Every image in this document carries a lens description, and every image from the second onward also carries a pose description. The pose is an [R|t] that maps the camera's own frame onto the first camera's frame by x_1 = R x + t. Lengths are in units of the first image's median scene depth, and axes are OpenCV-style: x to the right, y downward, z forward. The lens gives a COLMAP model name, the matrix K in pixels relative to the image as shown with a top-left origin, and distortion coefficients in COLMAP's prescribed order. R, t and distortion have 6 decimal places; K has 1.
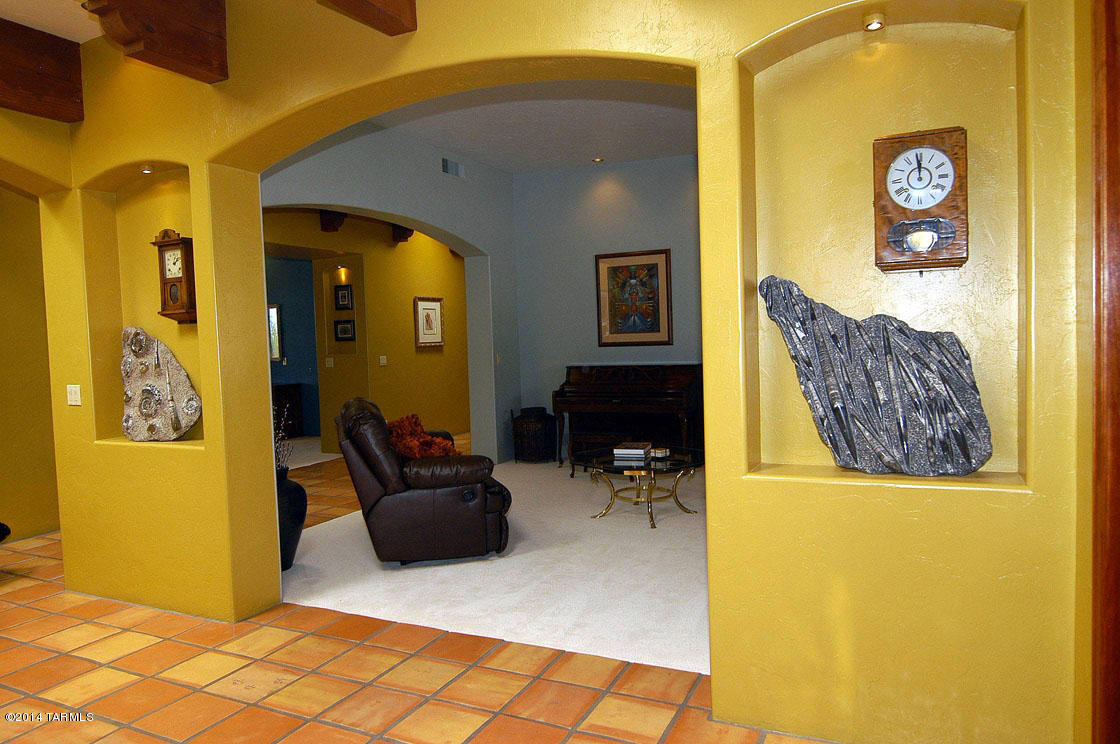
lens RADIAL K [[714.6, 0, 561.8], [0, 714.6, 376.4], [0, 0, 1]] dist [-0.021267, -0.001648]
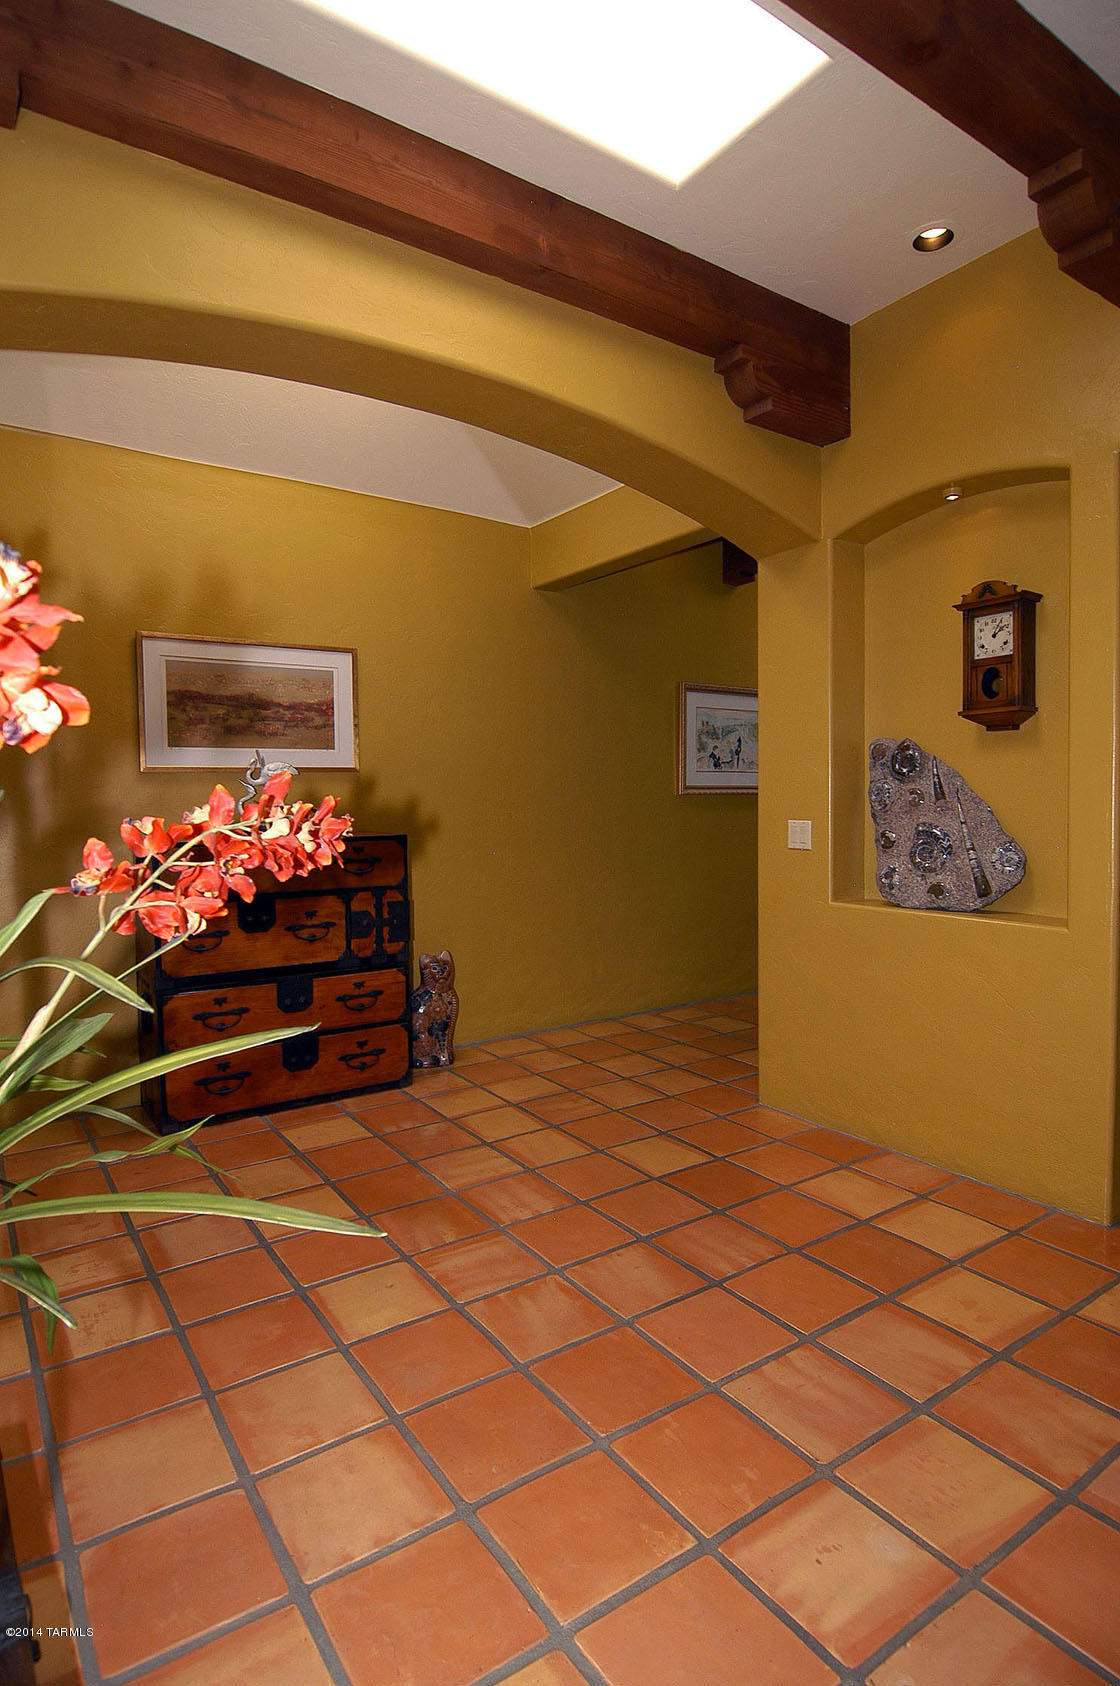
lens RADIAL K [[908.2, 0, 562.4], [0, 908.2, 839.4], [0, 0, 1]] dist [-0.014366, -0.002251]
pose [[0.858680, 0.048539, -0.510209, -0.461452], [-0.046127, 0.998784, 0.017387, 0.028627], [0.510433, 0.008605, 0.859875, 0.104340]]
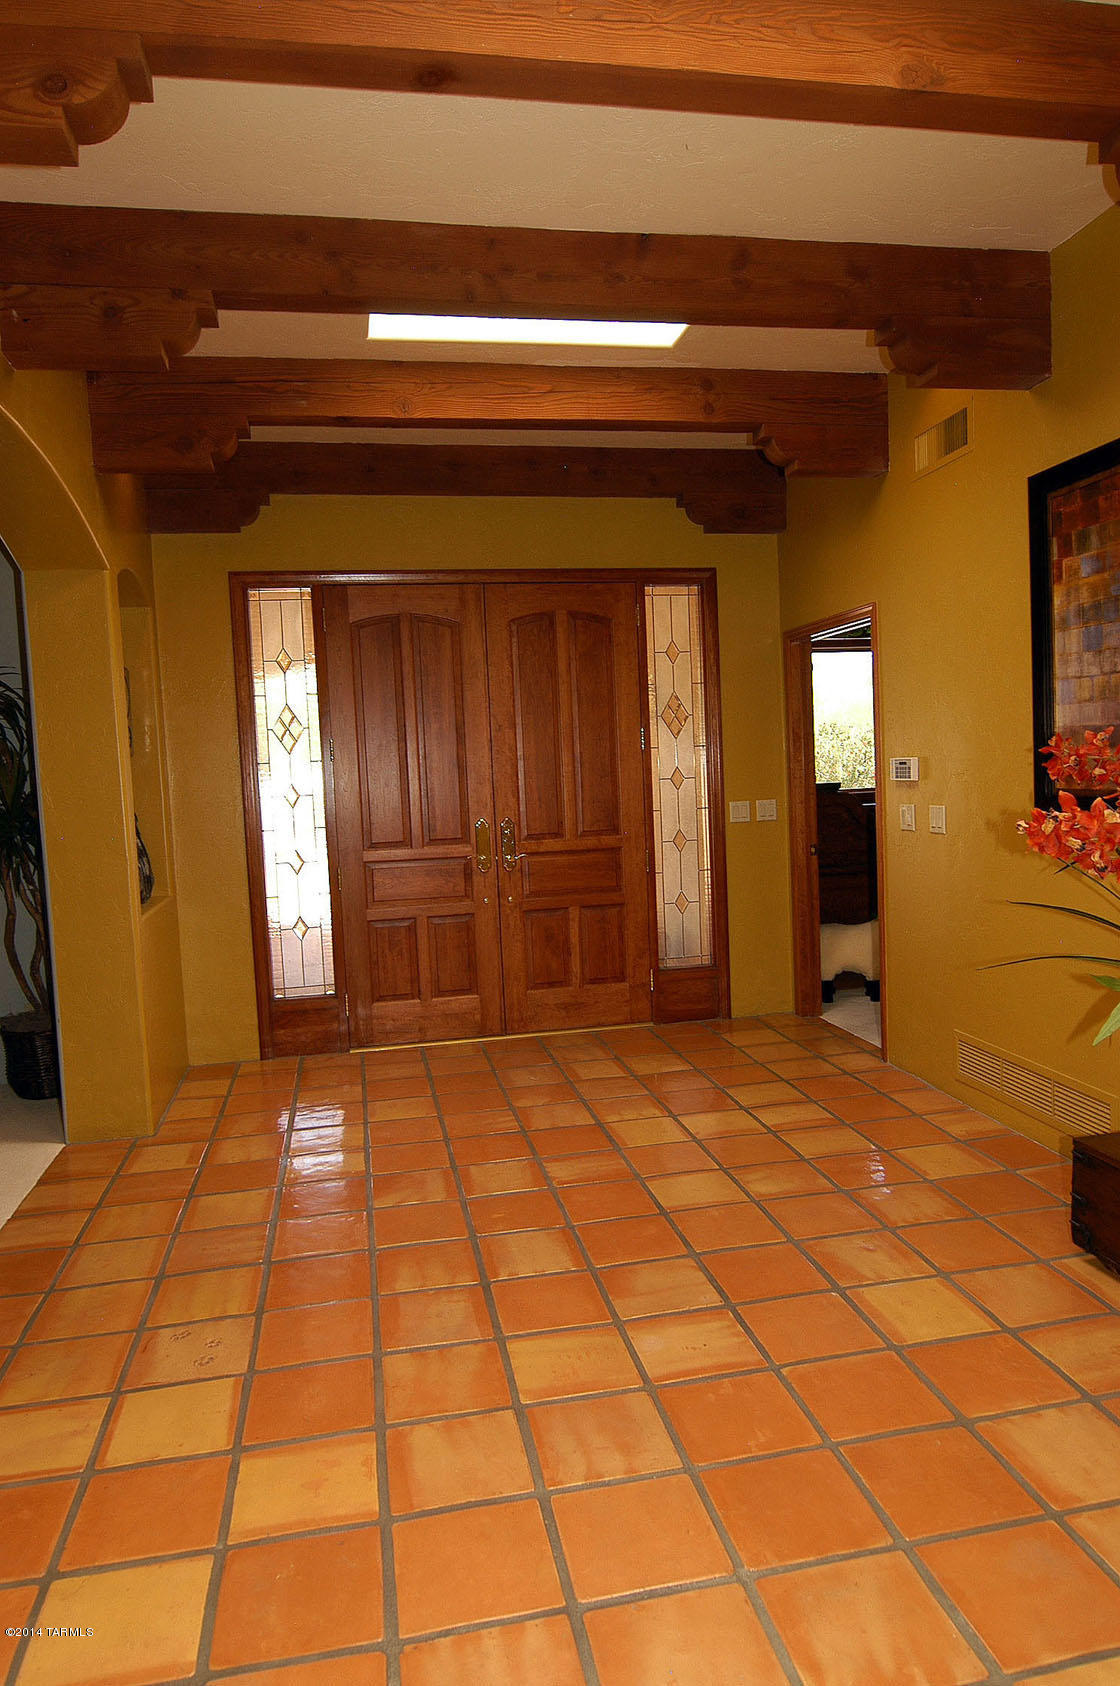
lens RADIAL K [[1075.7, 0, 557.0], [0, 1075.7, 842.7], [0, 0, 1]] dist [-0.021267, -0.001648]
pose [[-0.582191, -0.003453, 0.813045, -1.067029], [0.098810, 0.992278, 0.074968, -0.035958], [-0.807025, 0.123983, -0.577355, 0.955994]]
